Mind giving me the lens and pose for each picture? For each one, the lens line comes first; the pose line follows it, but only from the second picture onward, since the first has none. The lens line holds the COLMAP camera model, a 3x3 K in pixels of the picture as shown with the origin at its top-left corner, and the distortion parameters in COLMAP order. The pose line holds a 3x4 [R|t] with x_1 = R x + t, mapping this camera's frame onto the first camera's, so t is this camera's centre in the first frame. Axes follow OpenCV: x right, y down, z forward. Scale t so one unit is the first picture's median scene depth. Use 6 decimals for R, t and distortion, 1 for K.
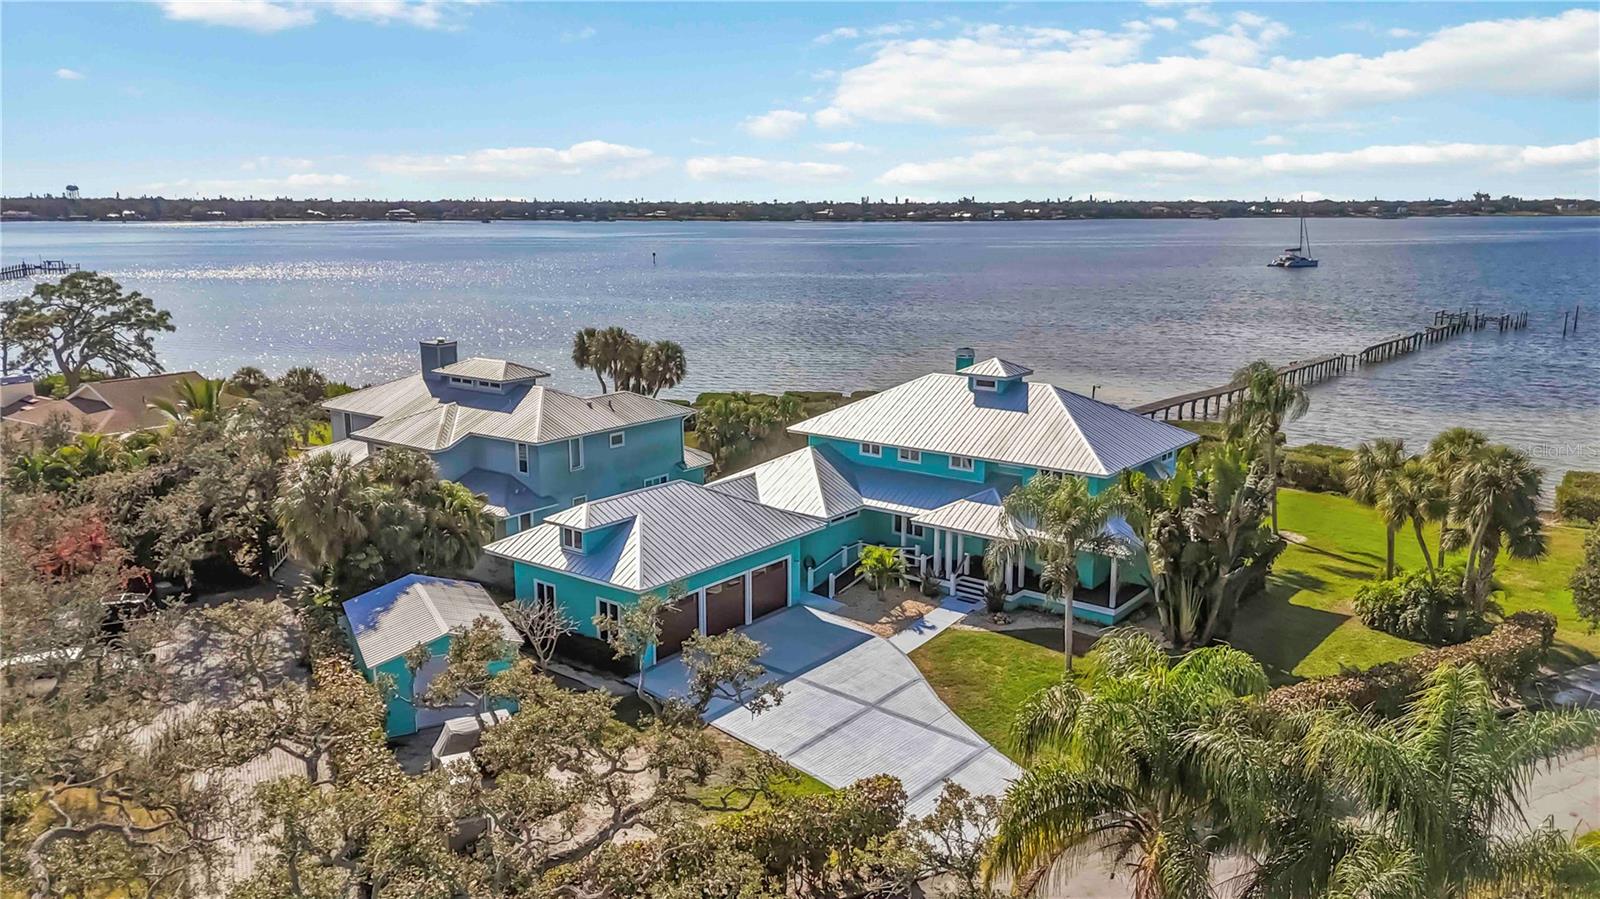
lens RADIAL K [[1175.2, 0, 800.0], [0, 1175.2, 449.5], [0, 0, 1]] dist [0.072132, -0.069464]
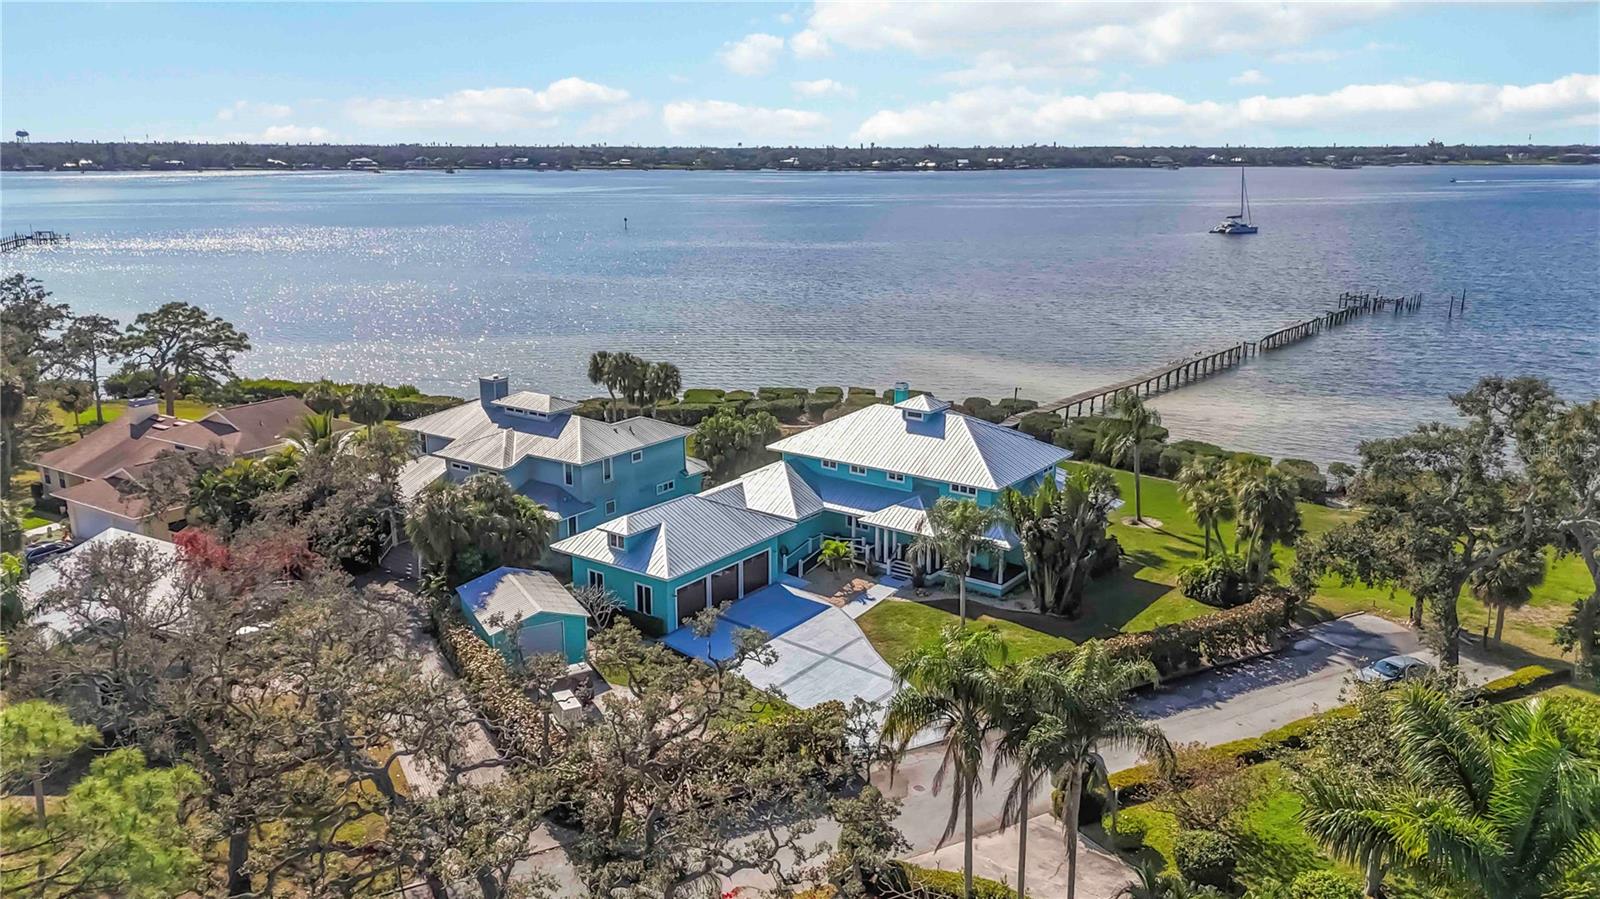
lens RADIAL K [[1175.2, 0, 800.0], [0, 1175.2, 449.5], [0, 0, 1]] dist [0.072132, -0.069464]
pose [[0.999582, -0.006194, 0.028253, -0.011414], [0.004879, 0.998912, 0.046377, -0.085742], [-0.028510, -0.046220, 0.998524, -0.357096]]
